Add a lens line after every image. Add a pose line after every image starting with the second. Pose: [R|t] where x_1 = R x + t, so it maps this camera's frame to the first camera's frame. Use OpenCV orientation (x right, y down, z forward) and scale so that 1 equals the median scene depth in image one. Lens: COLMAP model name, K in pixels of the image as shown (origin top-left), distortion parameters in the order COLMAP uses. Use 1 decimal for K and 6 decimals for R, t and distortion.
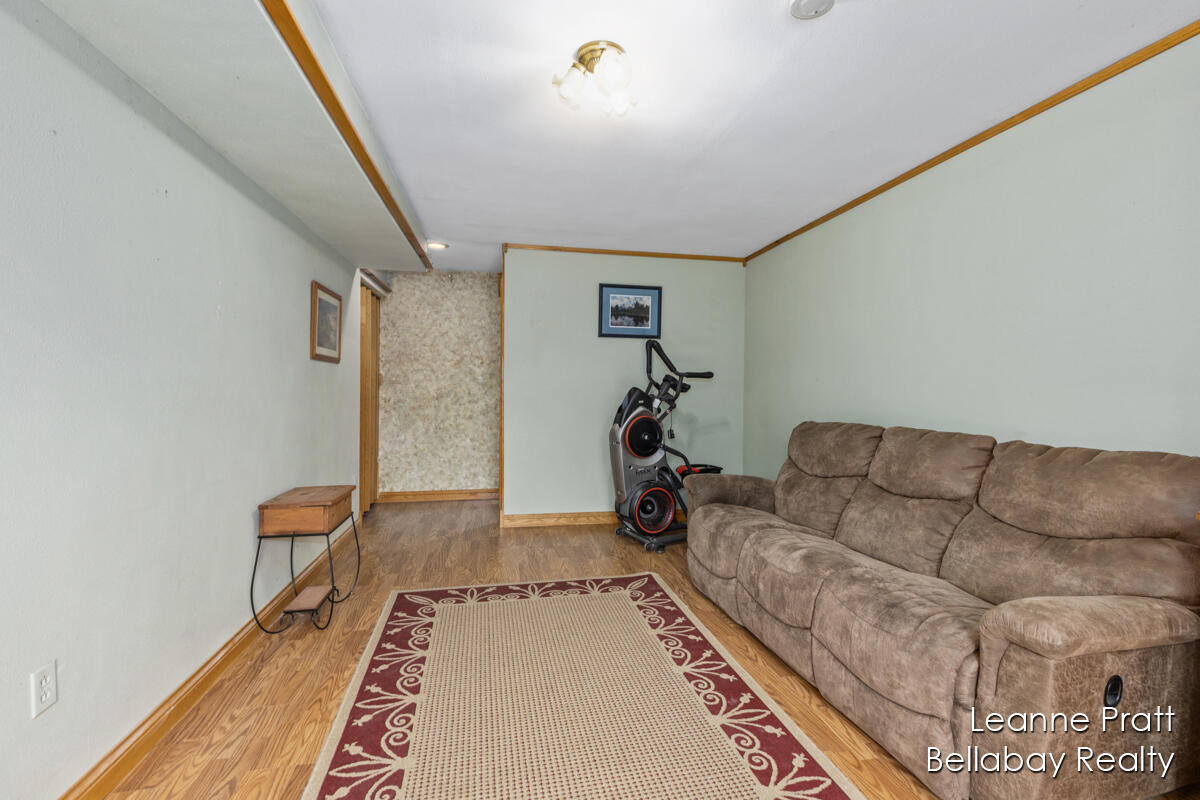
lens RADIAL K [[534.1, 0, 610.0], [0, 534.1, 399.5], [0, 0, 1]] dist [0.002654, -0.000246]
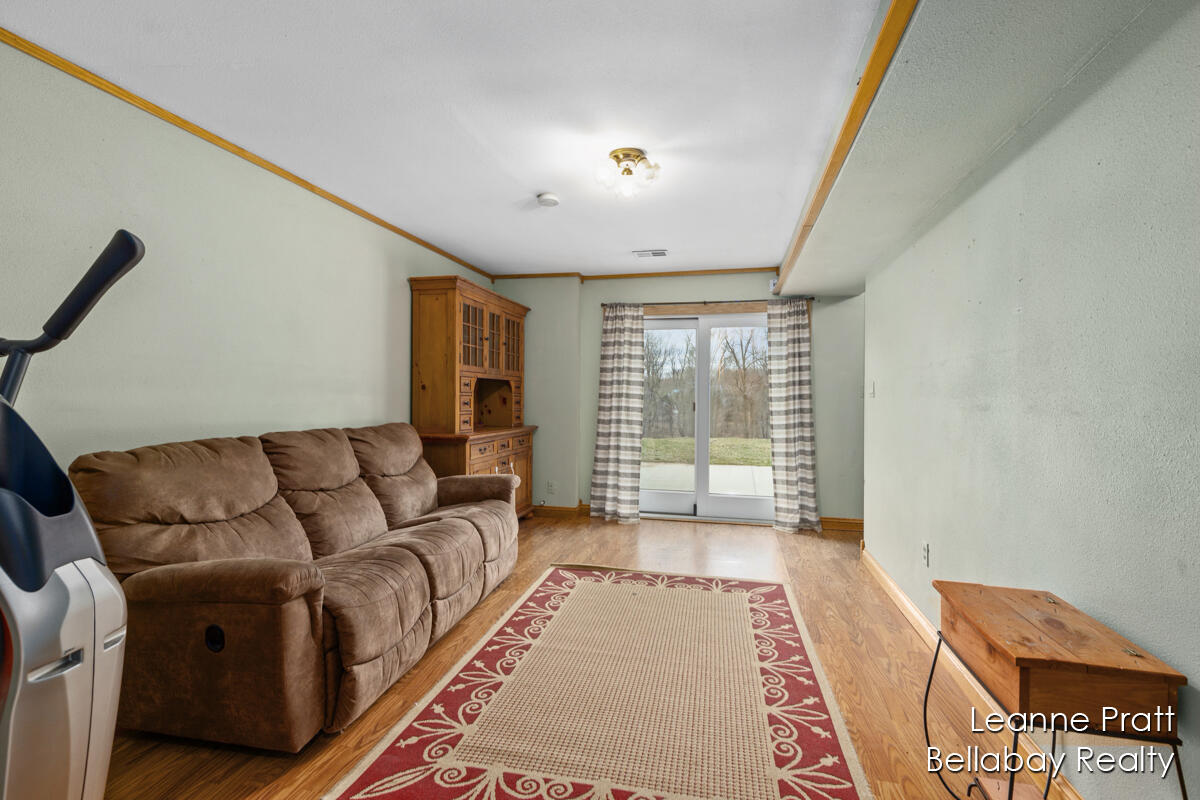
lens RADIAL K [[534.1, 0, 610.0], [0, 534.1, 399.5], [0, 0, 1]] dist [0.002654, -0.000246]
pose [[-0.907515, -0.019182, 0.419582, -0.423565], [-0.006231, 0.999462, 0.032216, -0.045164], [-0.419974, 0.026622, -0.907145, 1.705640]]
